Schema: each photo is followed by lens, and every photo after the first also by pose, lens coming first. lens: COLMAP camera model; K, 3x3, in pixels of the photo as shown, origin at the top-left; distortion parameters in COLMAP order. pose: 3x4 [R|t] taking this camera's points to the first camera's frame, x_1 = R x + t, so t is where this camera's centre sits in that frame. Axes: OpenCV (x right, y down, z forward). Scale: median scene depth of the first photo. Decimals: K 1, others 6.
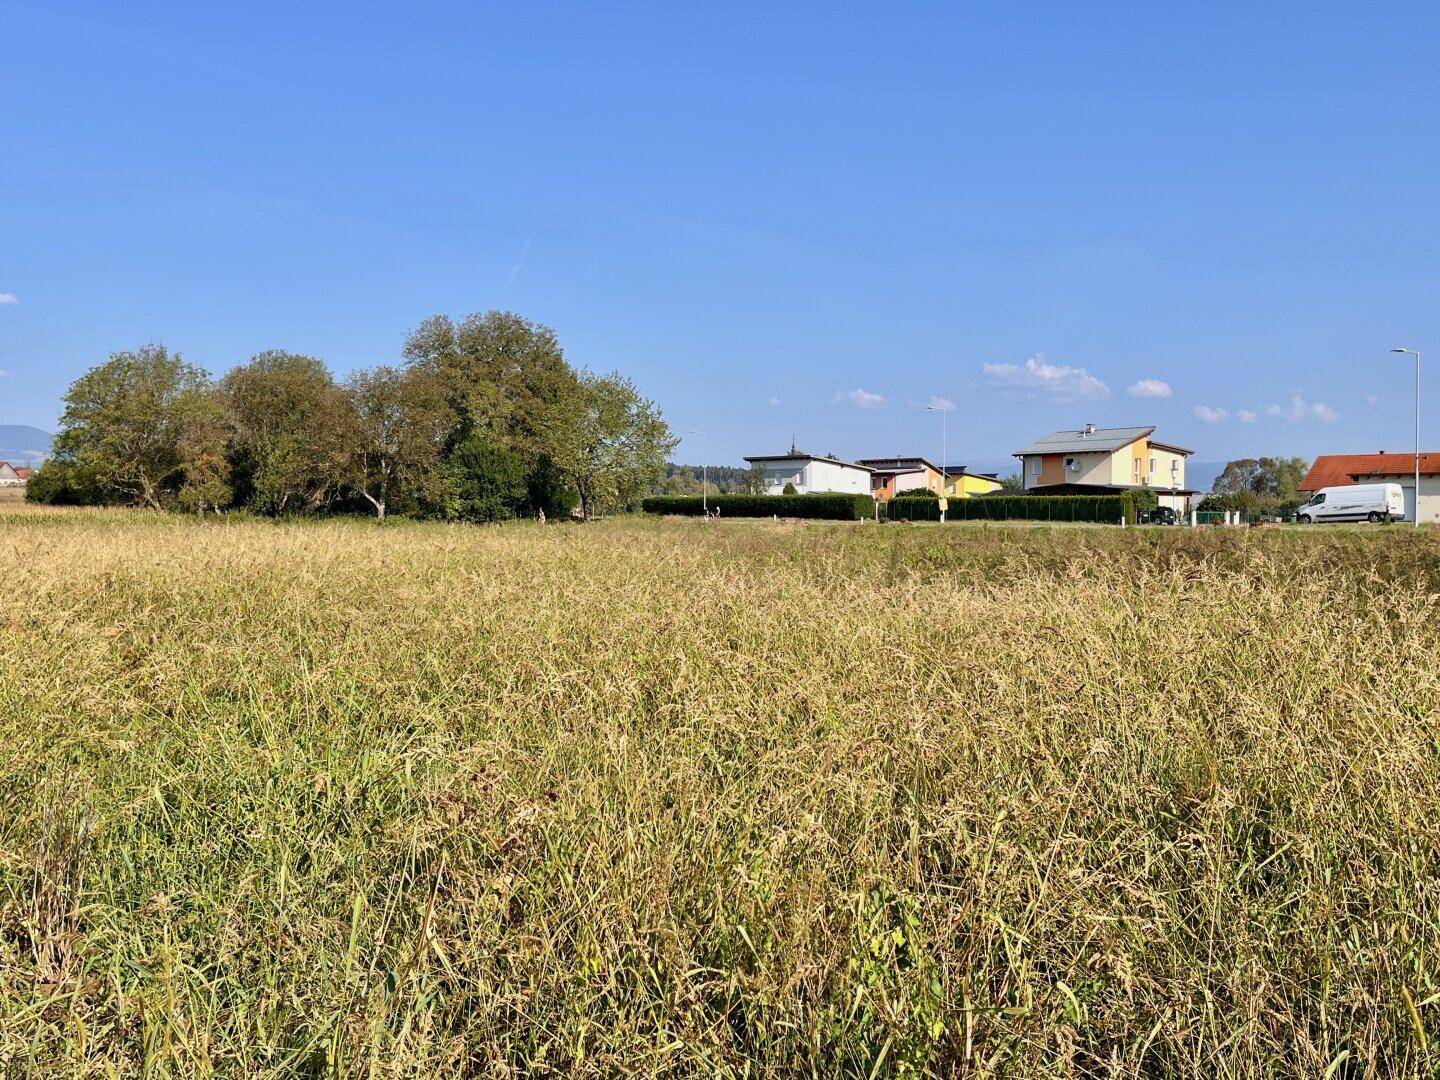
lens RADIAL K [[1105.6, 0, 692.7], [0, 1105.6, 577.0], [0, 0, 1]] dist [0.015069, -0.000104]
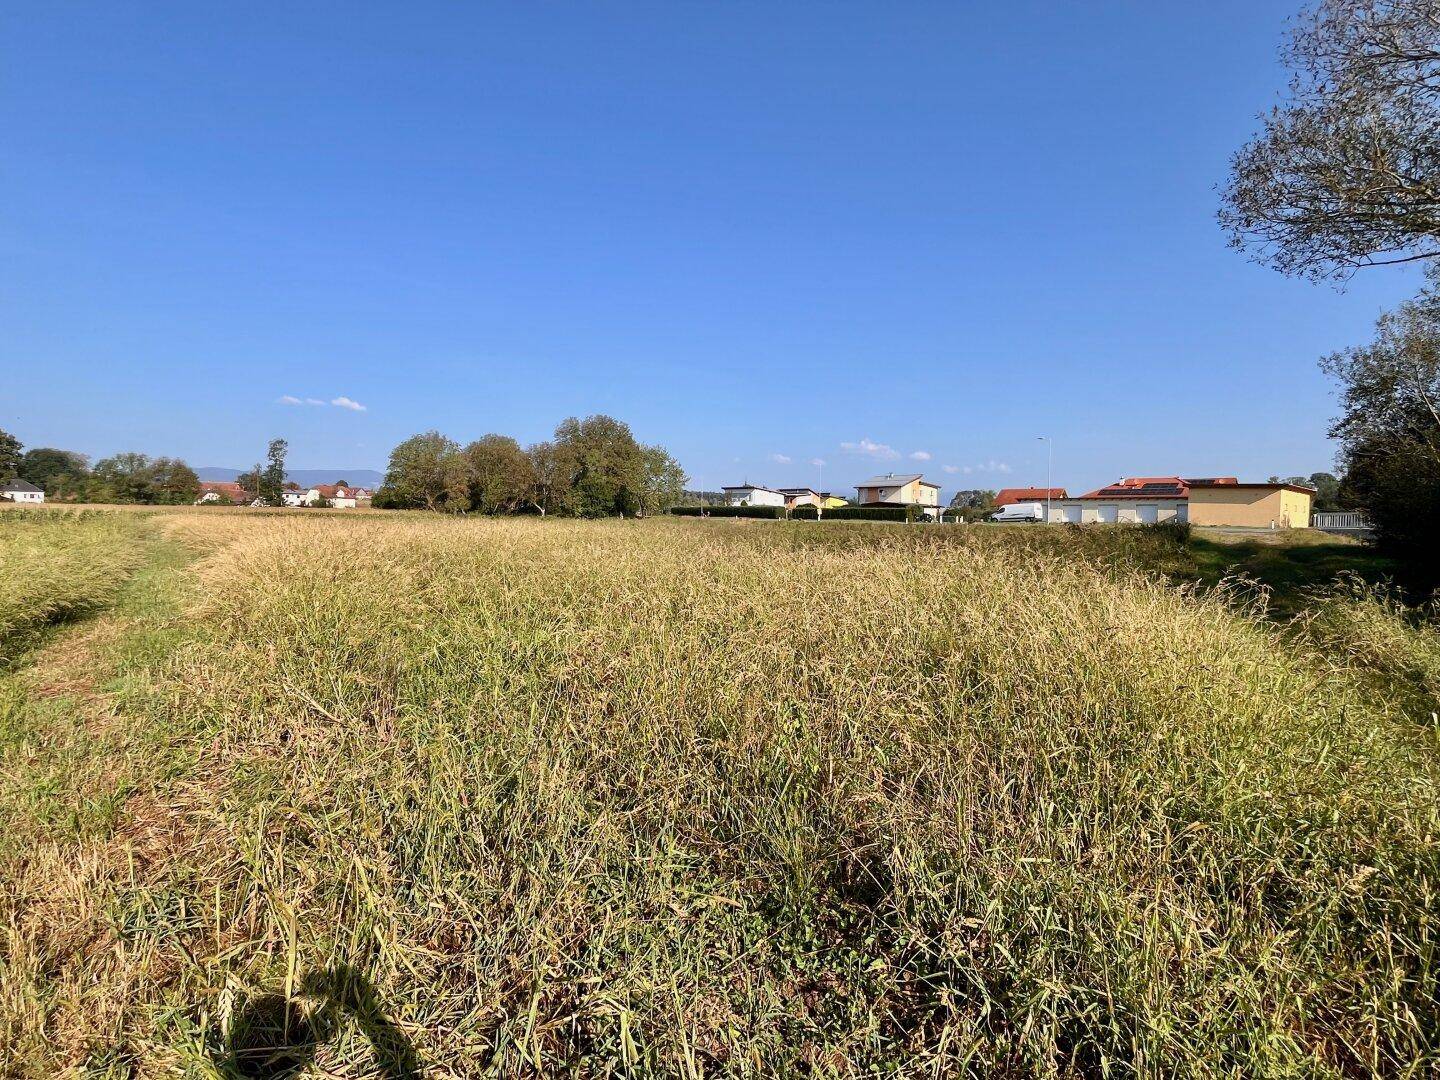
lens RADIAL K [[744.2, 0, 707.6], [0, 744.2, 541.7], [0, 0, 1]] dist [-0.003794, 0.001490]
pose [[0.998923, 0.005342, 0.046089, -0.042562], [-0.004136, 0.999648, -0.026221, 0.026958], [-0.046213, 0.026002, 0.998593, -0.361218]]
